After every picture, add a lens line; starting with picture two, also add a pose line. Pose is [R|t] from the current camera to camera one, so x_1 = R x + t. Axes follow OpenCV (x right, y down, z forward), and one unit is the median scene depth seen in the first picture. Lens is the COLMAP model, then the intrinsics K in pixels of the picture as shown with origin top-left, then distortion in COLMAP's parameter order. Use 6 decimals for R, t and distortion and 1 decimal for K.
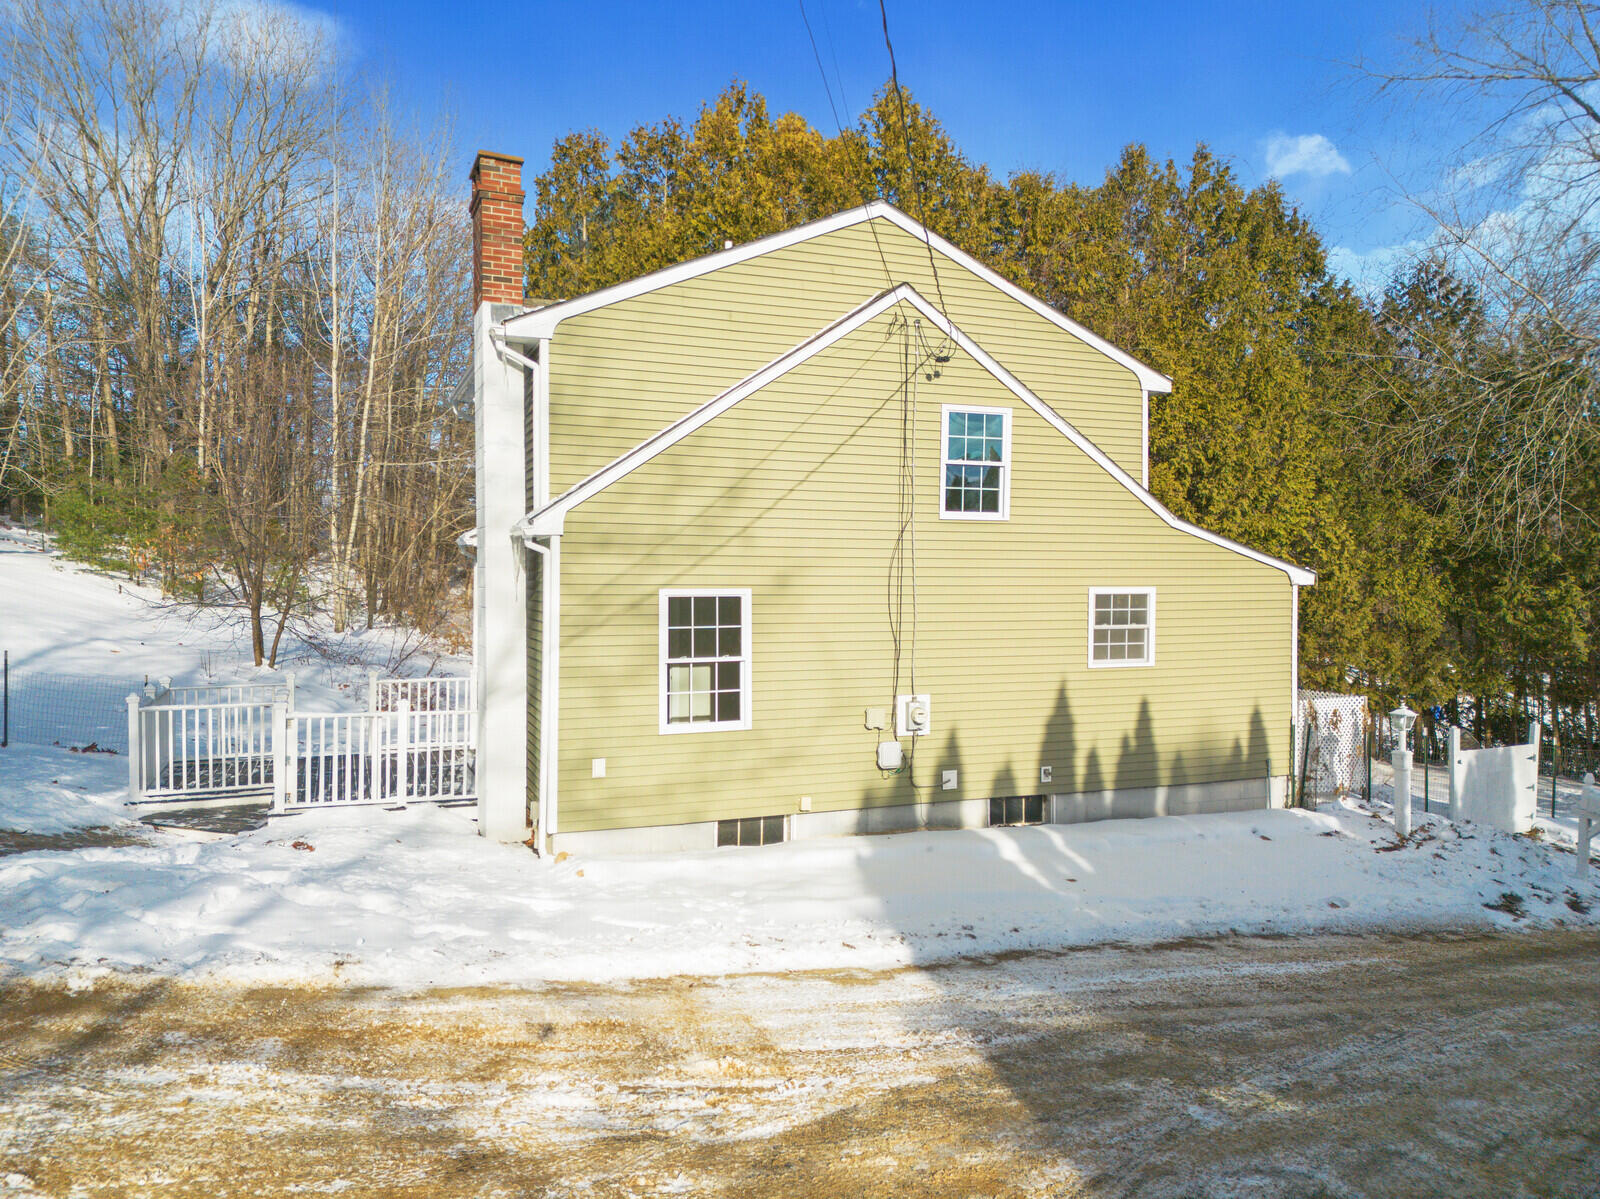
lens RADIAL K [[1116.6, 0, 803.3], [0, 1116.6, 591.4], [0, 0, 1]] dist [0.085400, -0.079423]
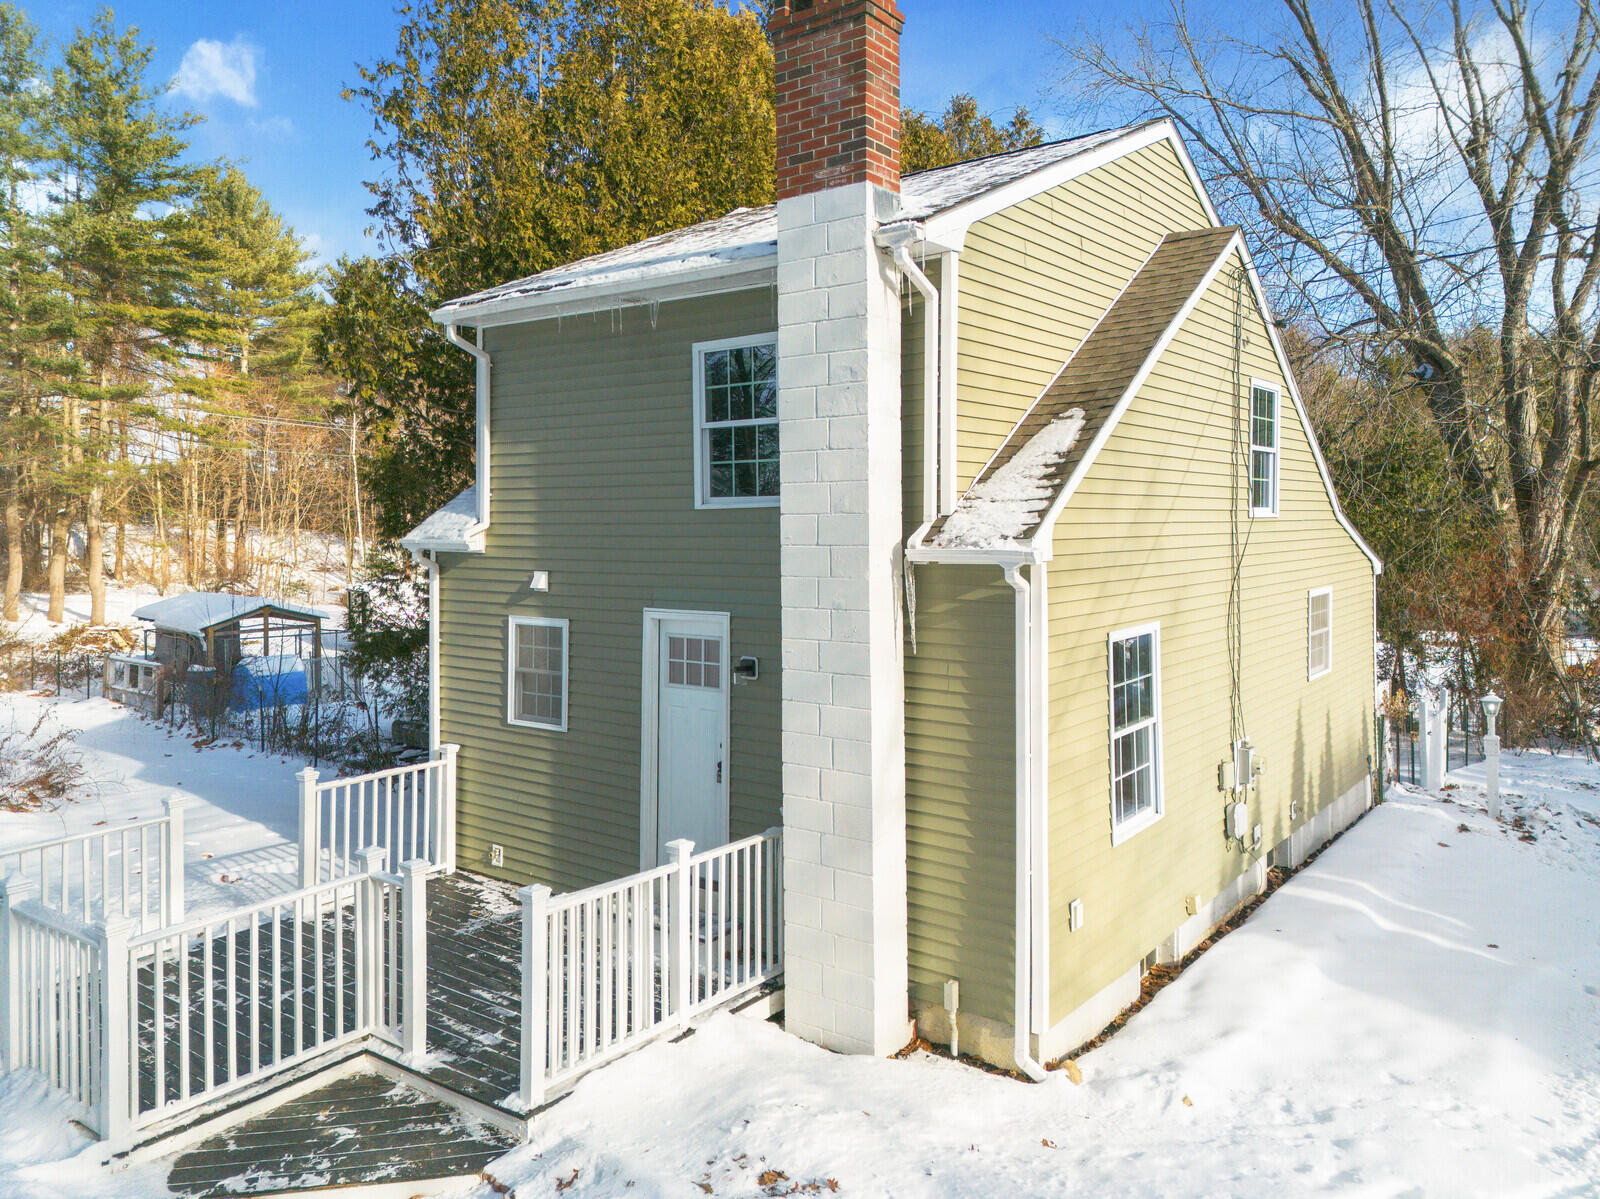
lens RADIAL K [[1147.8, 0, 807.2], [0, 1147.8, 520.3], [0, 0, 1]] dist [0.061815, -0.048455]
pose [[0.856067, -0.010781, 0.516753, -0.585433], [0.018009, 0.999798, -0.008974, -0.061003], [-0.516551, 0.016989, 0.856088, 0.440795]]
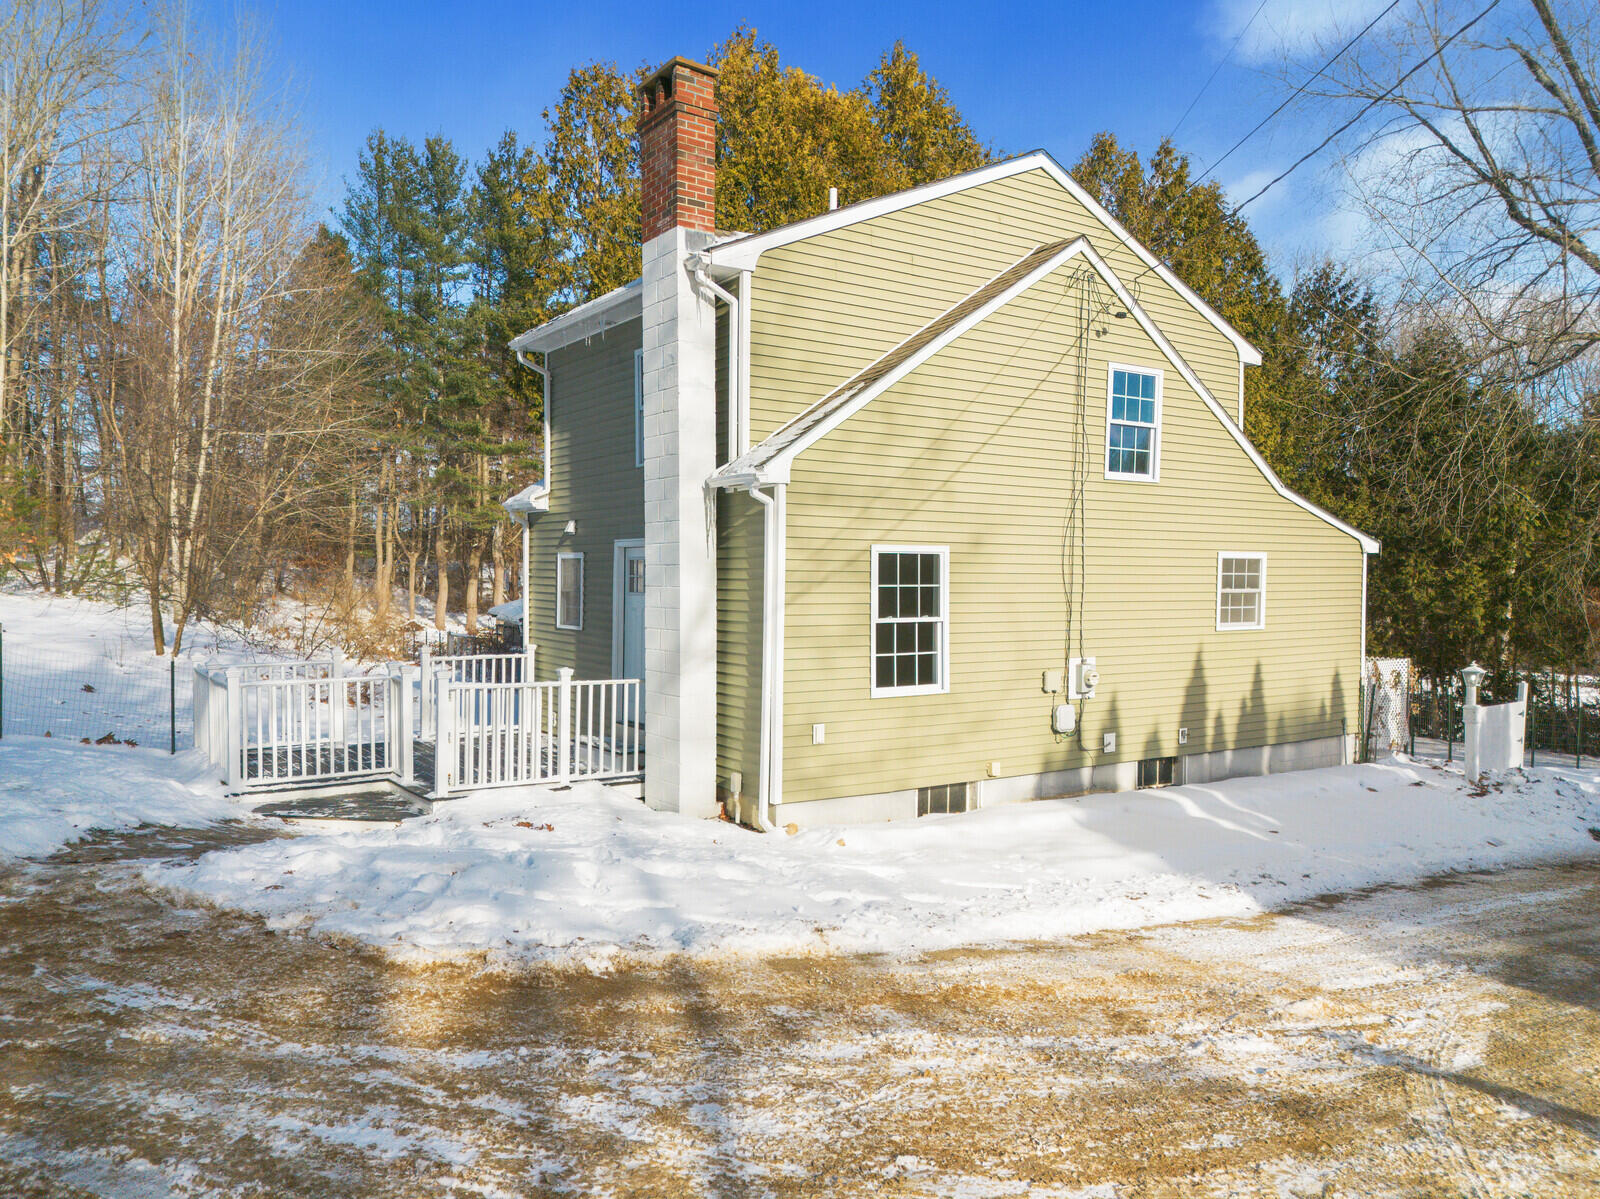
lens RADIAL K [[1128.5, 0, 801.3], [0, 1128.5, 609.6], [0, 0, 1]] dist [0.071722, -0.063794]
pose [[0.977904, -0.004579, 0.209005, -0.347494], [0.001481, 0.999887, 0.014973, 0.034700], [-0.209050, -0.014332, 0.977800, 0.074306]]
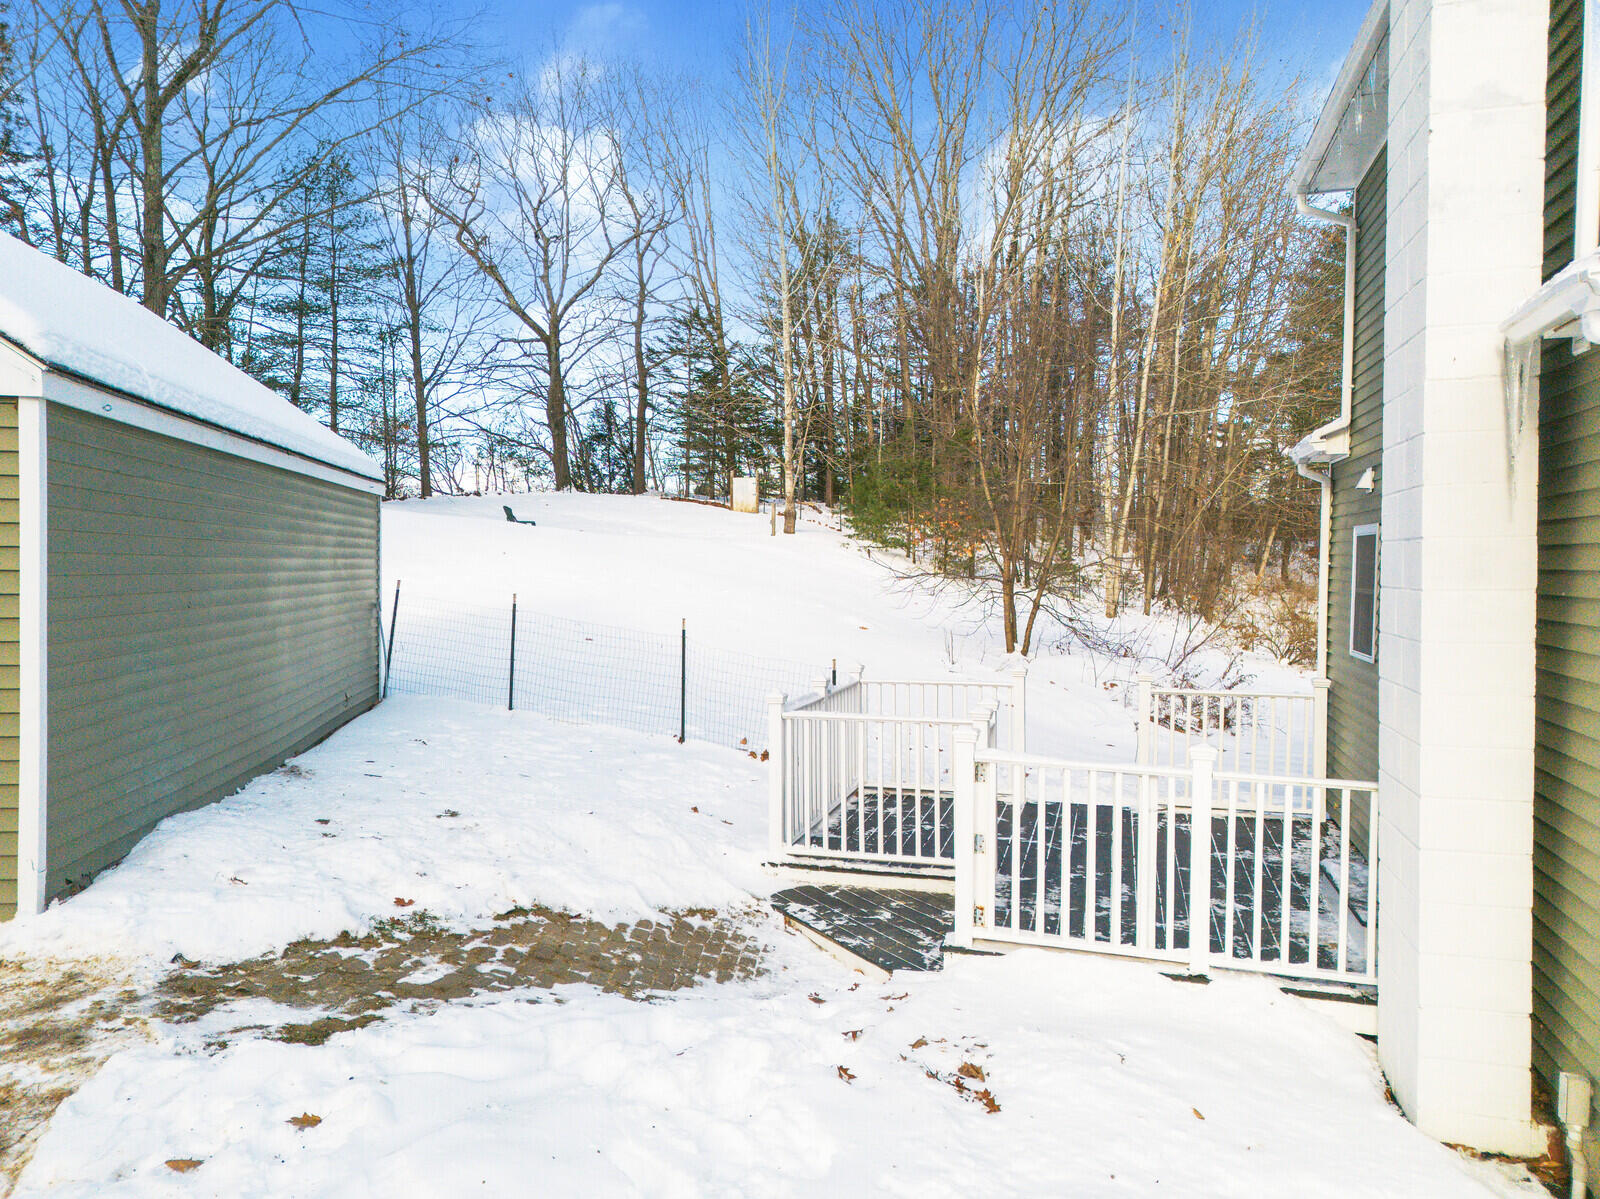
lens RADIAL K [[1129.9, 0, 800.0], [0, 1129.9, 599.5], [0, 0, 1]] dist [0.075582, -0.063786]
pose [[0.787023, 0.017578, -0.616673, -0.190558], [-0.009181, 0.999817, 0.016783, 0.028990], [0.616855, -0.007547, 0.787040, 0.512174]]
